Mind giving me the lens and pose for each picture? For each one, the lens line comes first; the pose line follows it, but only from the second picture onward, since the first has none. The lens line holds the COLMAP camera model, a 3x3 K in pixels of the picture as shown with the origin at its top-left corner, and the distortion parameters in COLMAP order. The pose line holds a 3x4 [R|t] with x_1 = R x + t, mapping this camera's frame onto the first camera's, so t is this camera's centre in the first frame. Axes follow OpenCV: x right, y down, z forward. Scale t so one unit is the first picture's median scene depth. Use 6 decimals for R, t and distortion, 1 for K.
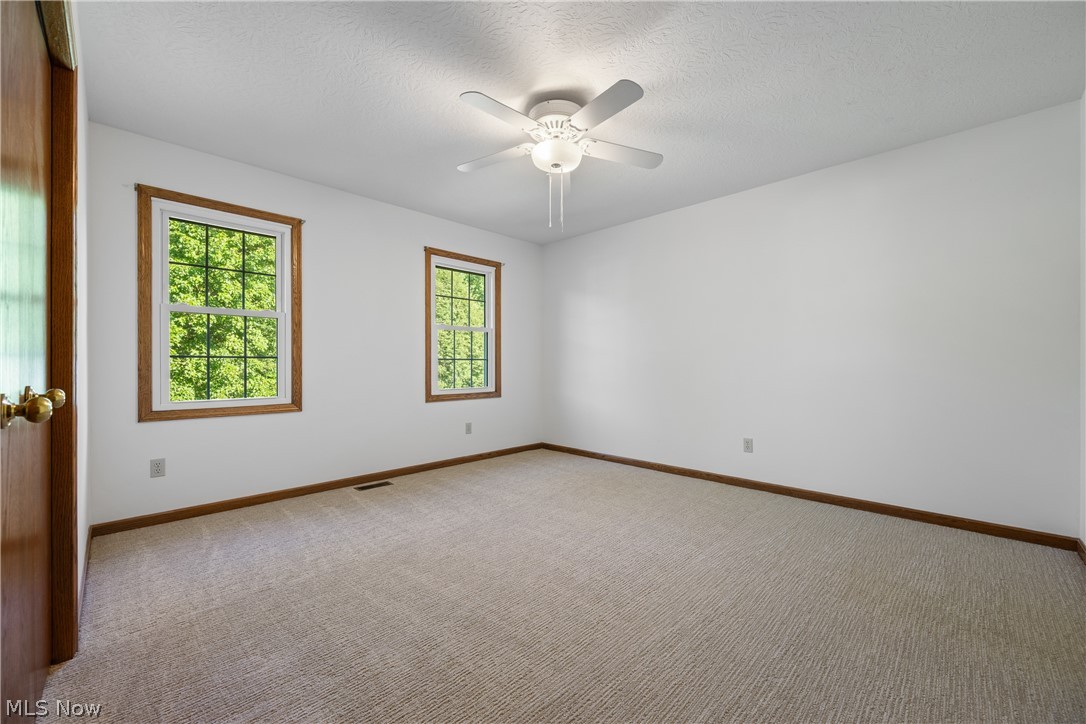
lens RADIAL K [[431.7, 0, 539.1], [0, 431.7, 363.3], [0, 0, 1]] dist [0.001997, -0.000298]
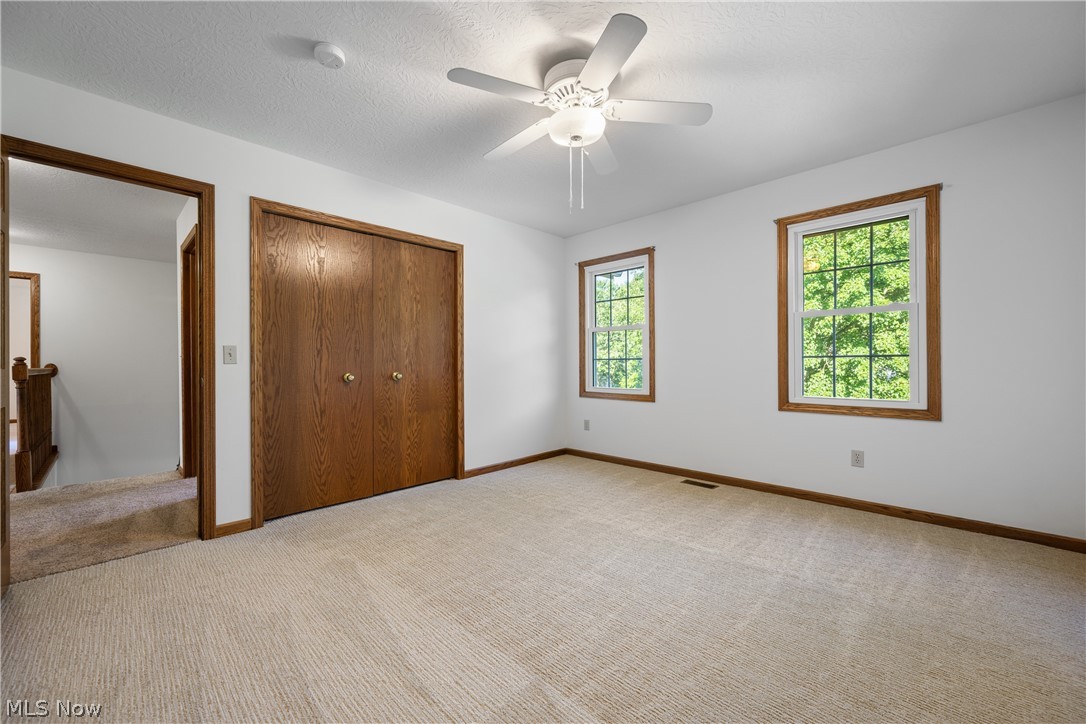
lens RADIAL K [[431.7, 0, 548.5], [0, 431.7, 361.3], [0, 0, 1]] dist [0.001997, -0.000298]
pose [[0.008324, -0.006120, -0.999947, 0.647646], [0.006596, 0.999960, -0.006065, -0.000169], [0.999944, -0.006545, 0.008364, 0.661001]]
